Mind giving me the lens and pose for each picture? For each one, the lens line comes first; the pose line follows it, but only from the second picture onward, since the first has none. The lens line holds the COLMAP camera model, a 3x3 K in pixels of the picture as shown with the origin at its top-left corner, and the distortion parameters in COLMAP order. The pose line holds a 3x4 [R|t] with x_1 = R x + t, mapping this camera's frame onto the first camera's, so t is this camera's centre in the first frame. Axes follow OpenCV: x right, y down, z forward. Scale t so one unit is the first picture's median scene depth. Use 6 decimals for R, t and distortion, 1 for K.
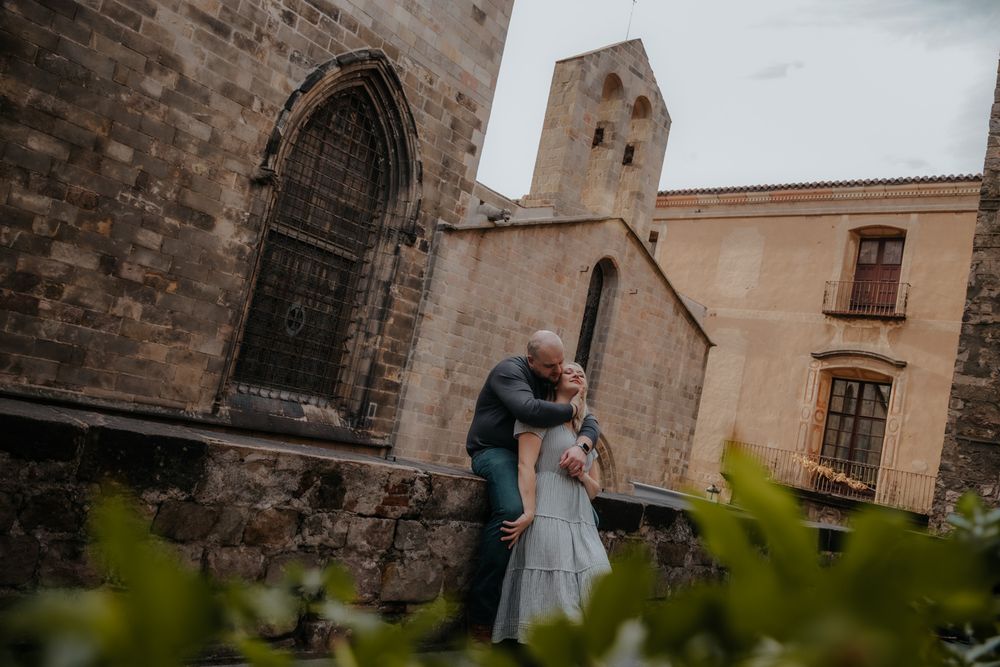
lens RADIAL K [[864.8, 0, 500.0], [0, 864.8, 333.5], [0, 0, 1]] dist [0.000814, 0.000838]
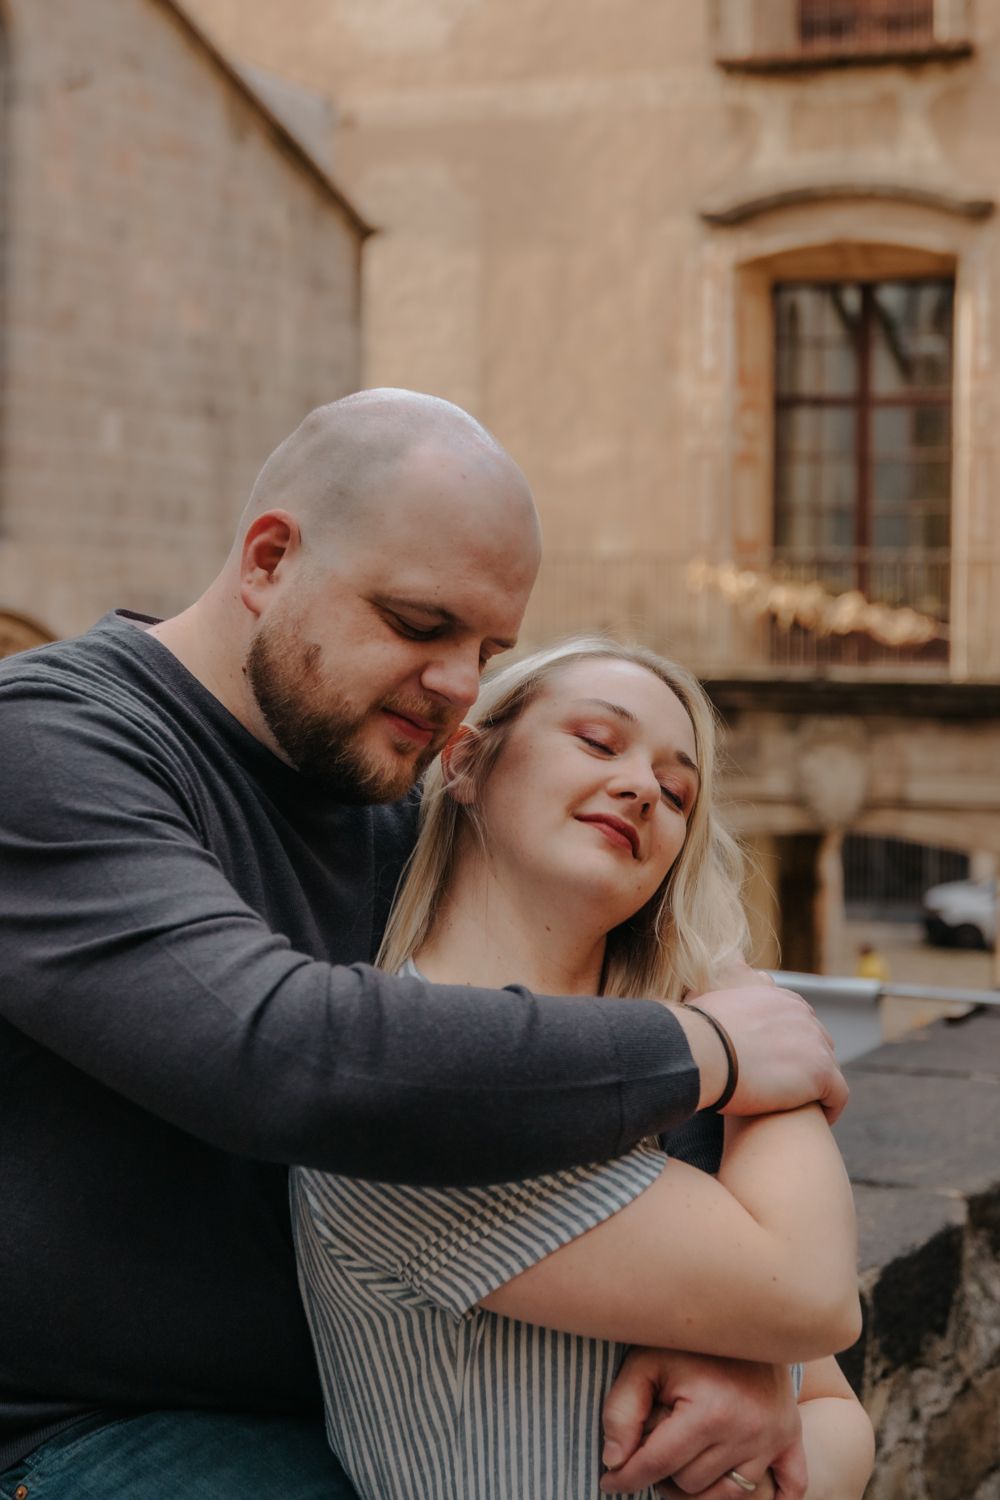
lens RADIAL K [[2679.6, 0, 500.0], [0, 2679.6, 750.0], [0, 0, 1]] dist [-0.139397, 0.164907]
pose [[0.928165, -0.207640, 0.308861, -0.014679], [0.141437, 0.964427, 0.223328, -0.011932], [-0.344246, -0.163601, 0.924516, 0.171185]]
